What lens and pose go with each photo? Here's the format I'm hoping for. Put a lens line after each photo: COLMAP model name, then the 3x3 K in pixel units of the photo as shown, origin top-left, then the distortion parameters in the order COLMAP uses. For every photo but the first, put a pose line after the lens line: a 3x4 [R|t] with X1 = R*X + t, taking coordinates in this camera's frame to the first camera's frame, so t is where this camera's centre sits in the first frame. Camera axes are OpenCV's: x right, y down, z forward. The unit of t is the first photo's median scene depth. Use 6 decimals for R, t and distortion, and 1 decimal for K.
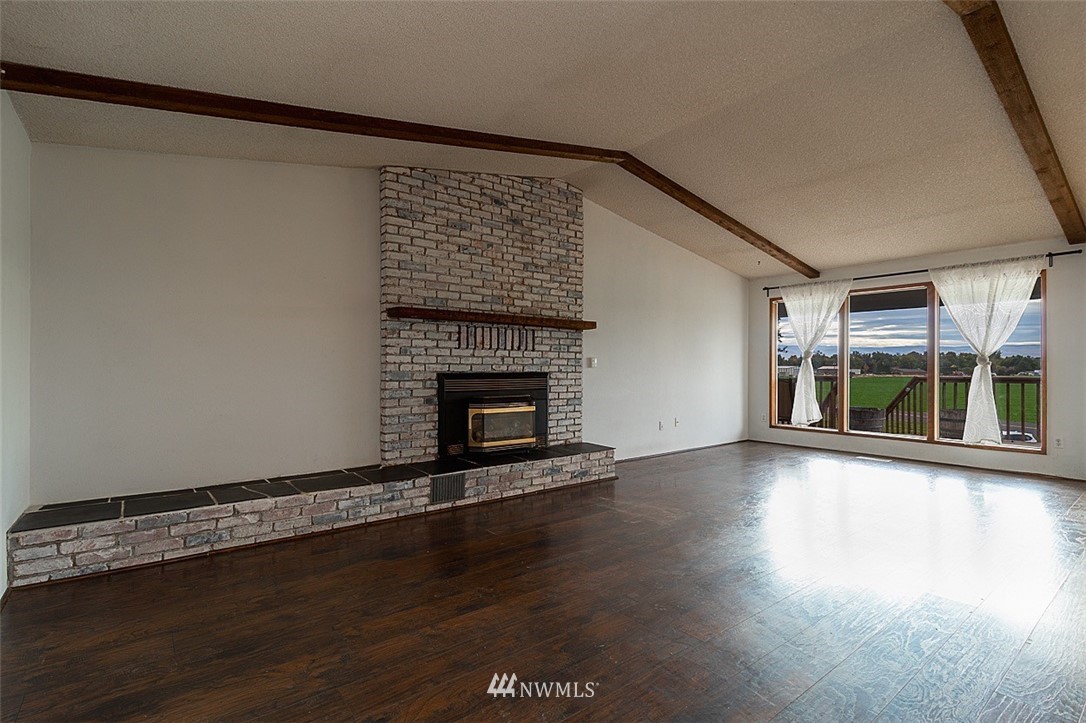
lens RADIAL K [[513.2, 0, 539.7], [0, 513.2, 363.6], [0, 0, 1]] dist [0.001242, -0.000459]
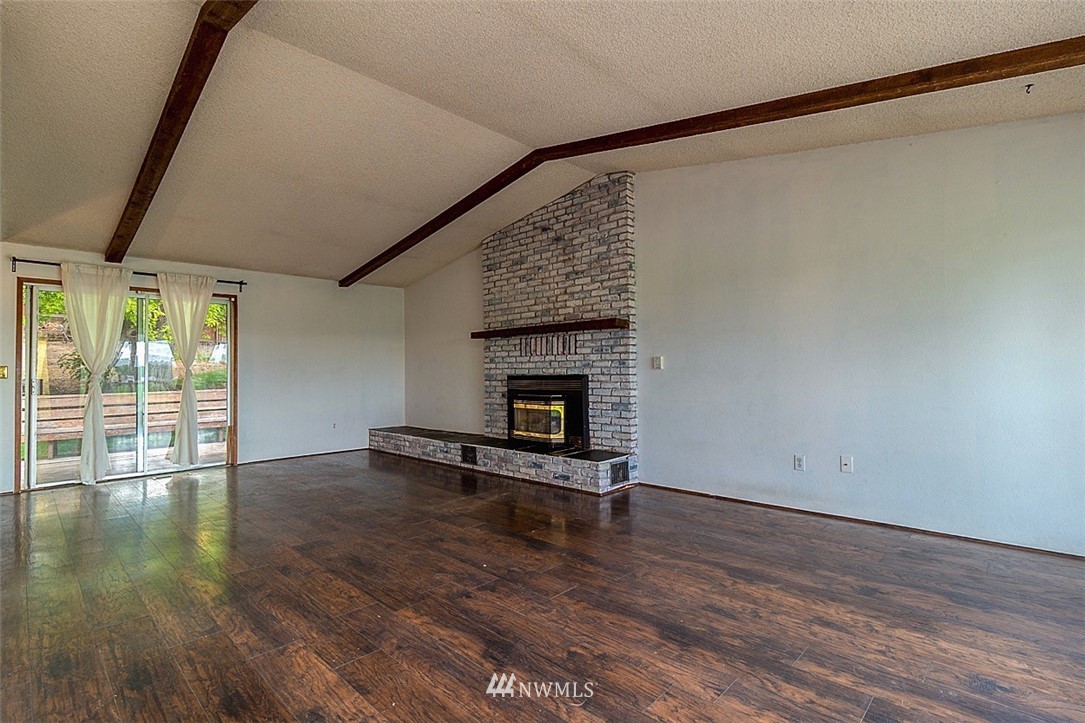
lens RADIAL K [[512.8, 0, 539.2], [0, 512.8, 363.6], [0, 0, 1]] dist [0.001242, -0.000459]
pose [[0.135590, -0.025764, -0.990430, 1.038225], [0.014153, 0.999610, -0.024065, 0.018727], [0.990664, -0.010755, 0.135902, 0.803254]]
